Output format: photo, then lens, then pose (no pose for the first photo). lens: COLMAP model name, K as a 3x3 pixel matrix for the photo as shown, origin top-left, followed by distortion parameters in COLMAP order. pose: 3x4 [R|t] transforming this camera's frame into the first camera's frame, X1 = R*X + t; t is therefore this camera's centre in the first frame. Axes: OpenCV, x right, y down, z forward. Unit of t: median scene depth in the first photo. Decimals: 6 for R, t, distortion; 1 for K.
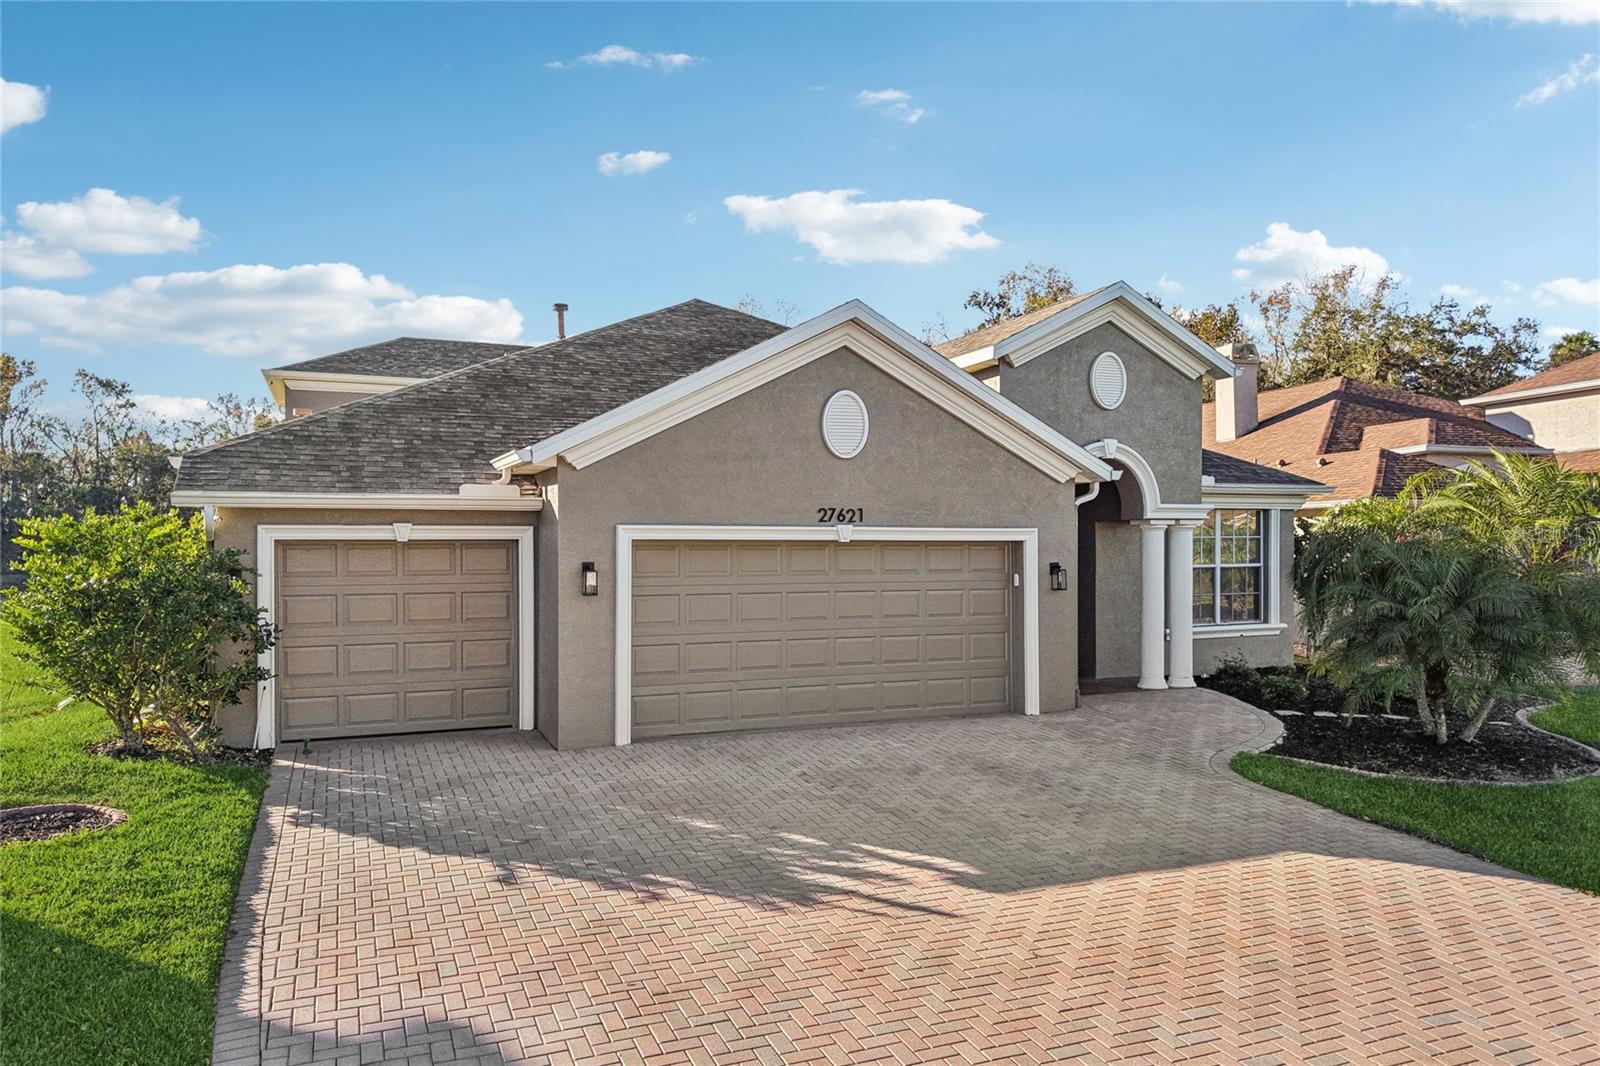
lens RADIAL K [[1104.3, 0, 800.0], [0, 1104.3, 533.0], [0, 0, 1]] dist [0.003507, -0.003888]
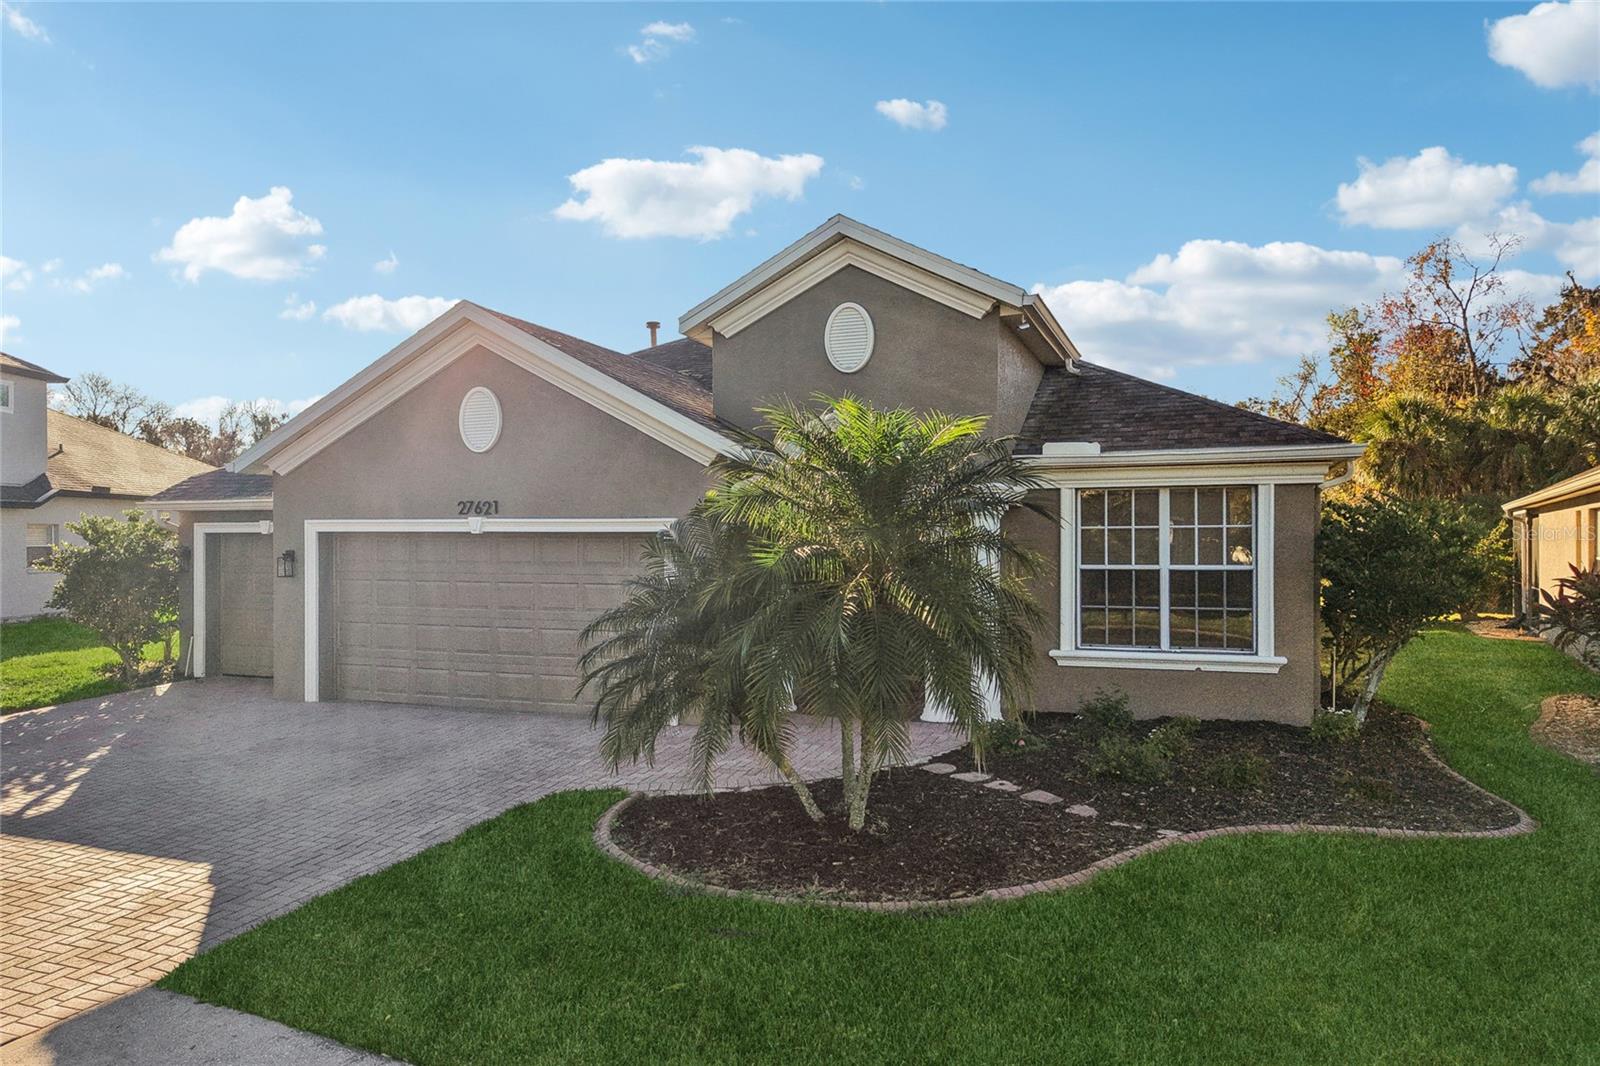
lens RADIAL K [[1104.3, 0, 800.0], [0, 1104.3, 533.0], [0, 0, 1]] dist [0.003507, -0.003888]
pose [[0.727114, -0.003568, -0.686507, 0.962403], [0.004686, 0.999989, -0.000234, 0.009076], [0.686501, -0.003046, 0.727123, 0.452136]]
